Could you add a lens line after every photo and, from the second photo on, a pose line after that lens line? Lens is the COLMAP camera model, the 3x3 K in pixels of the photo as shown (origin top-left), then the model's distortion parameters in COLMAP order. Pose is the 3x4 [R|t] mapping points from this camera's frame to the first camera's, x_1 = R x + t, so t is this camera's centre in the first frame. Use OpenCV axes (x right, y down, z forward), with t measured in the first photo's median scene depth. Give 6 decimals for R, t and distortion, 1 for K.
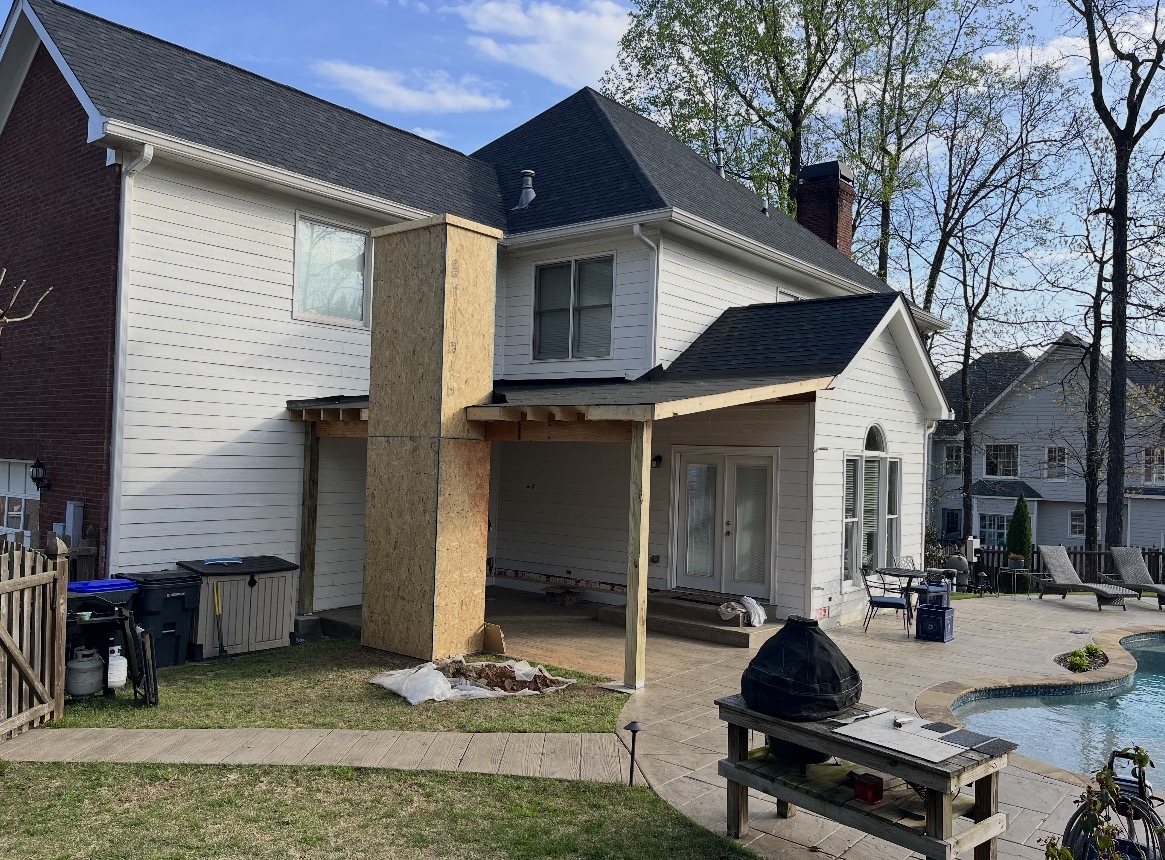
lens RADIAL K [[912.2, 0, 585.3], [0, 912.2, 427.0], [0, 0, 1]] dist [0.019381, 0.004818]
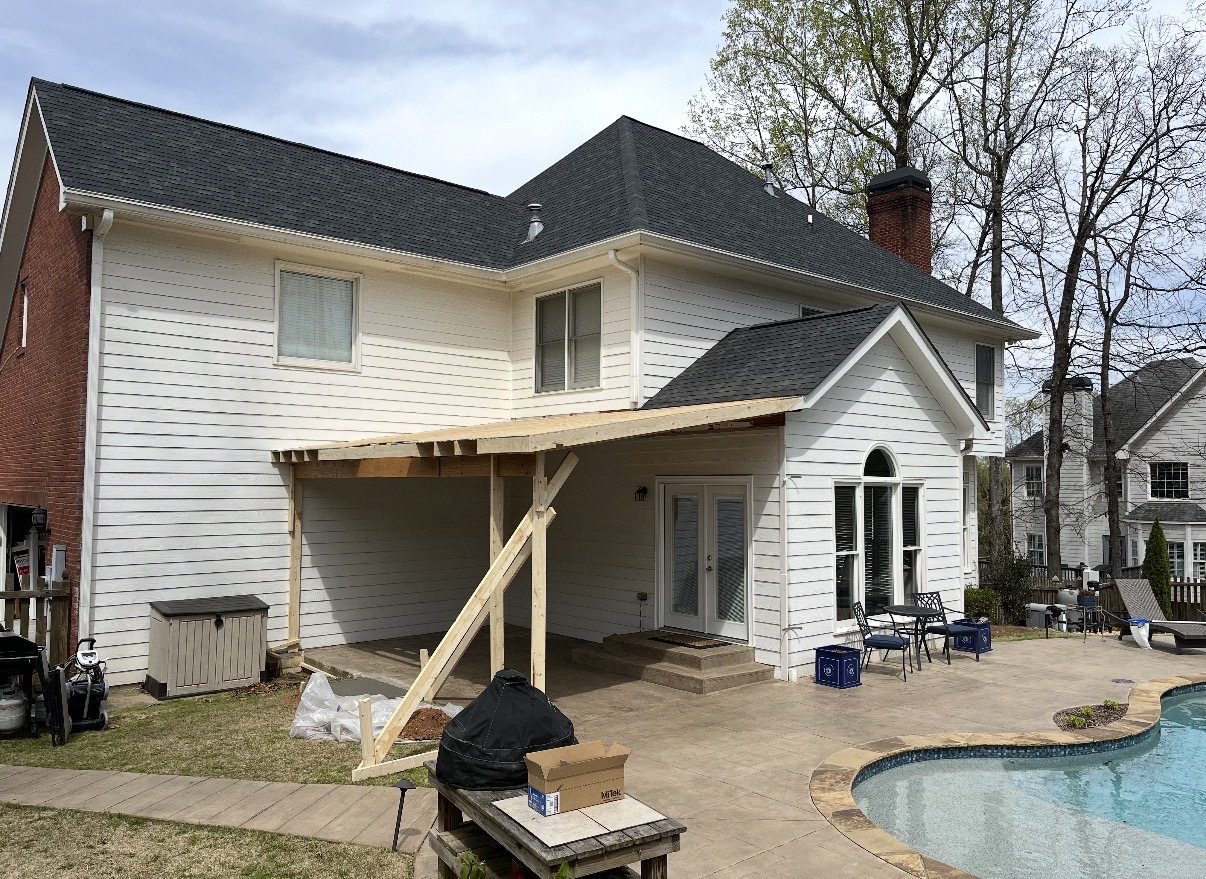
lens RADIAL K [[907.8, 0, 590.9], [0, 907.8, 420.1], [0, 0, 1]] dist [0.034537, -0.025105]
pose [[0.982652, -0.037773, -0.181570, 0.213451], [0.030139, 0.998549, -0.044622, 0.001734], [0.182992, 0.038375, 0.982365, 0.053768]]
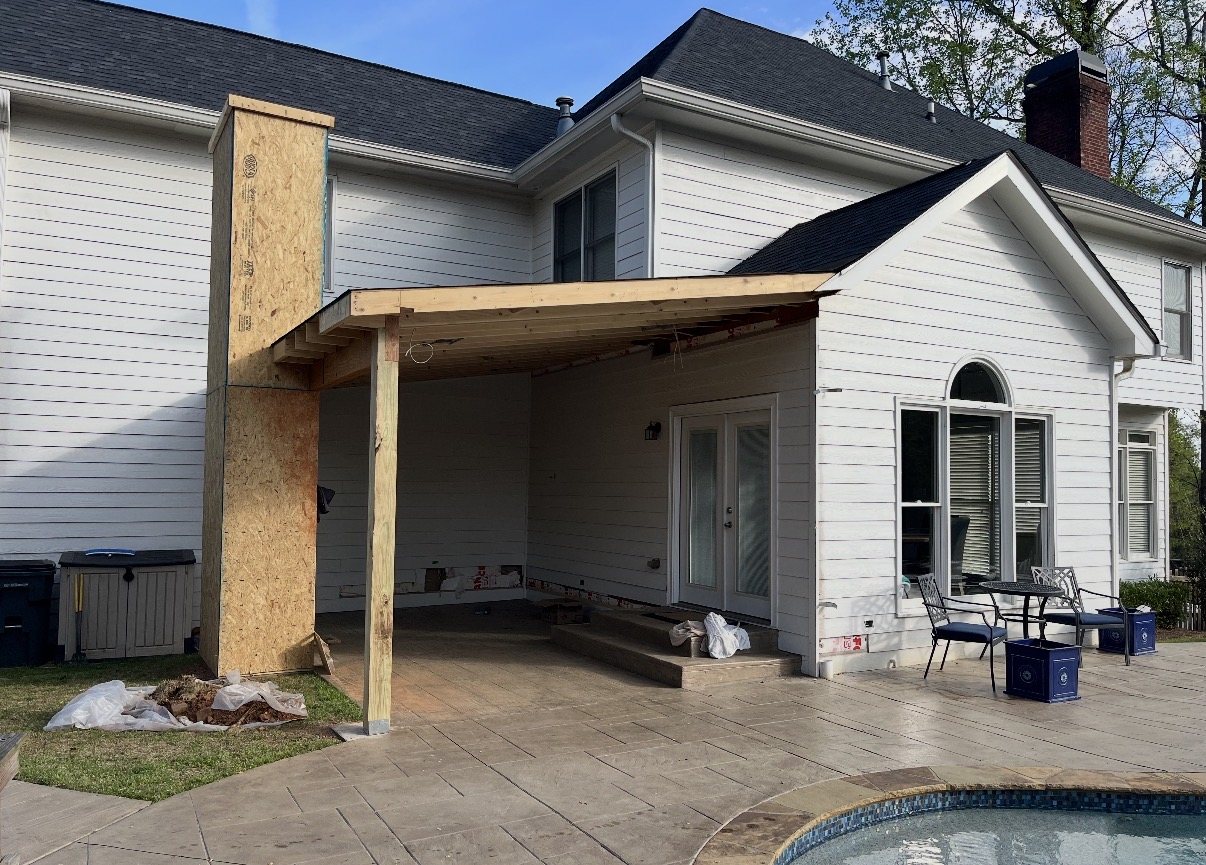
lens RADIAL K [[906.8, 0, 592.1], [0, 906.8, 442.7], [0, 0, 1]] dist [0.032466, -0.039241]
pose [[0.928524, -0.037063, -0.369417, 0.319982], [0.027987, 0.999161, -0.029901, 0.072055], [0.370216, 0.017425, 0.928782, 0.318486]]
